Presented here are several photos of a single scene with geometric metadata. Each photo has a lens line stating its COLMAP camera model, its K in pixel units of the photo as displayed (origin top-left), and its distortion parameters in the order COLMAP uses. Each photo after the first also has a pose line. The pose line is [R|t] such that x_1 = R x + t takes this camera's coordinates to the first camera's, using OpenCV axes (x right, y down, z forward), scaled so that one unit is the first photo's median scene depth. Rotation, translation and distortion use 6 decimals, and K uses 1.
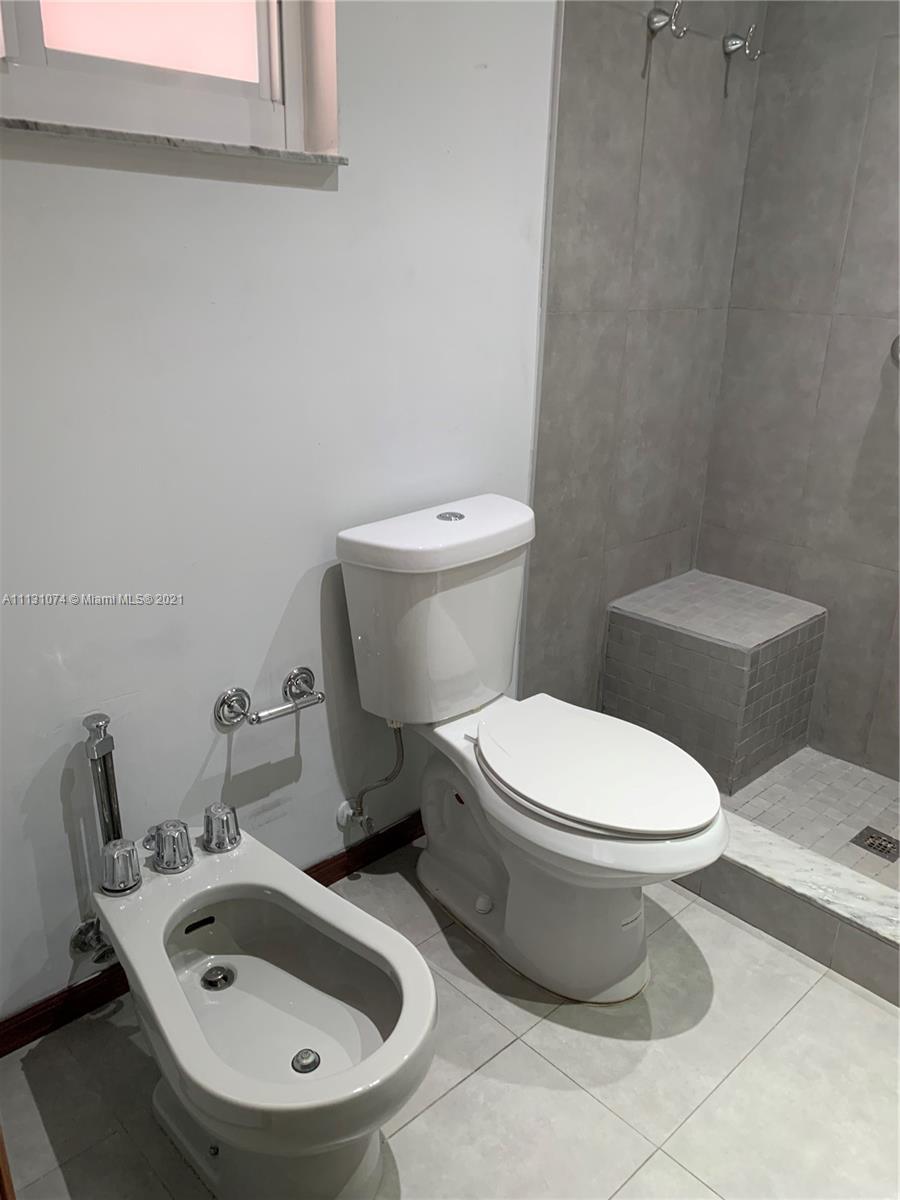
lens RADIAL K [[906.6, 0, 446.5], [0, 906.6, 617.0], [0, 0, 1]] dist [0.003053, -0.003109]
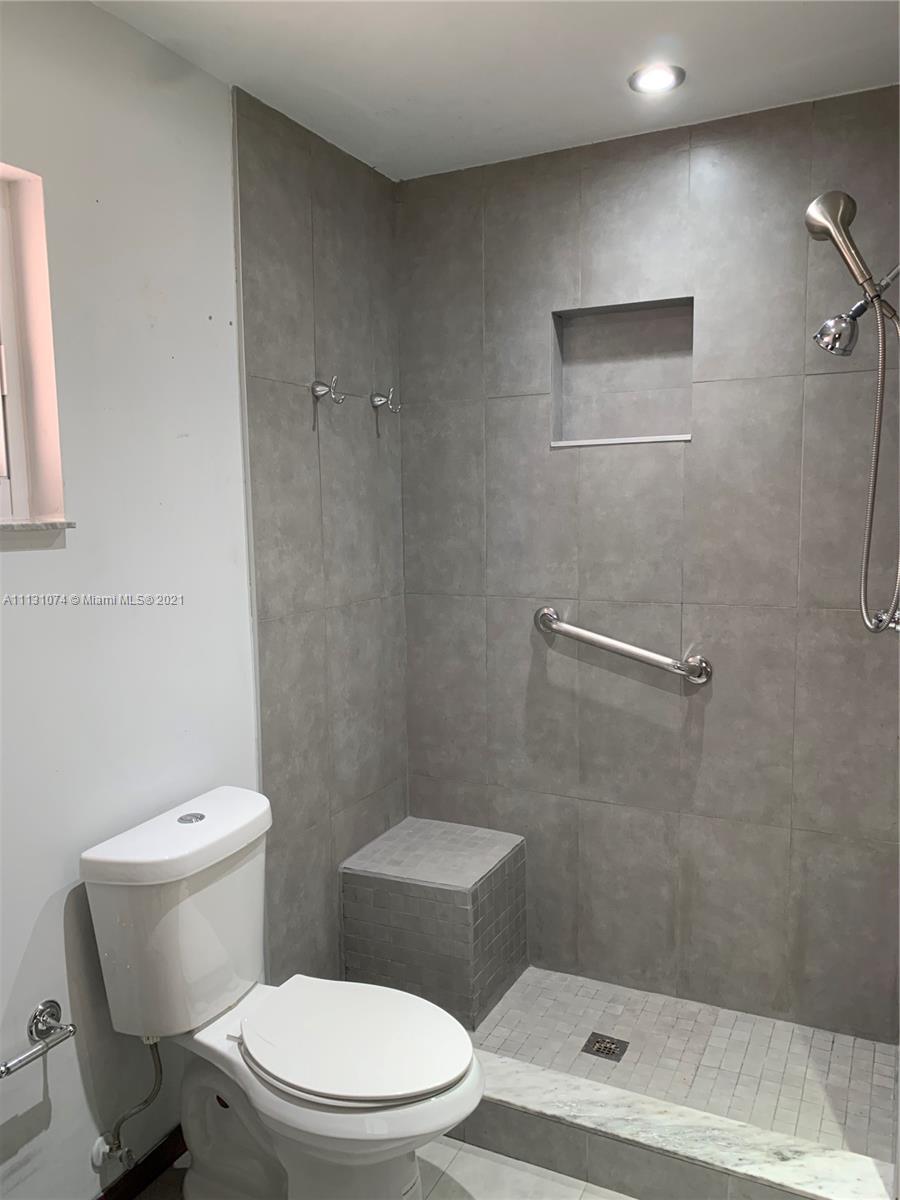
lens RADIAL K [[926.9, 0, 450.0], [0, 926.9, 600.0], [0, 0, 1]] dist [0.078891, -0.102354]
pose [[0.935119, -0.078055, 0.345629, -0.065203], [0.161105, 0.962440, -0.218526, -0.062760], [-0.315590, 0.260031, 0.912572, -0.154676]]
